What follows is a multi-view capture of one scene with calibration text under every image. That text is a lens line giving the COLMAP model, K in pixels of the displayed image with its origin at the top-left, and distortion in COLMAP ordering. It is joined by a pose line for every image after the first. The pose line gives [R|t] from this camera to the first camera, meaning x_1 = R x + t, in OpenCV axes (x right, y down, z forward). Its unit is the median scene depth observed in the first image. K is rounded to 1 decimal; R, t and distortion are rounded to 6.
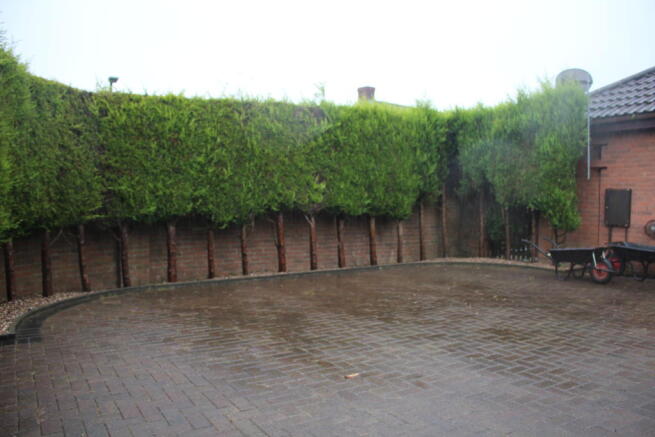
lens RADIAL K [[538.3, 0, 327.5], [0, 538.3, 218.5], [0, 0, 1]] dist [-0.140255, 0.094284]
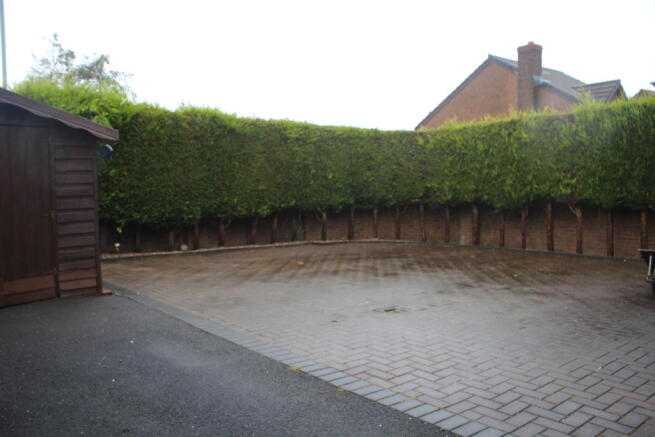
lens RADIAL K [[538.3, 0, 327.5], [0, 538.3, 218.5], [0, 0, 1]] dist [-0.140255, 0.094284]
pose [[0.136627, 0.073278, -0.987909, 1.064202], [-0.015006, 0.997299, 0.071899, -0.054979], [0.990509, 0.005001, 0.137358, 0.327422]]
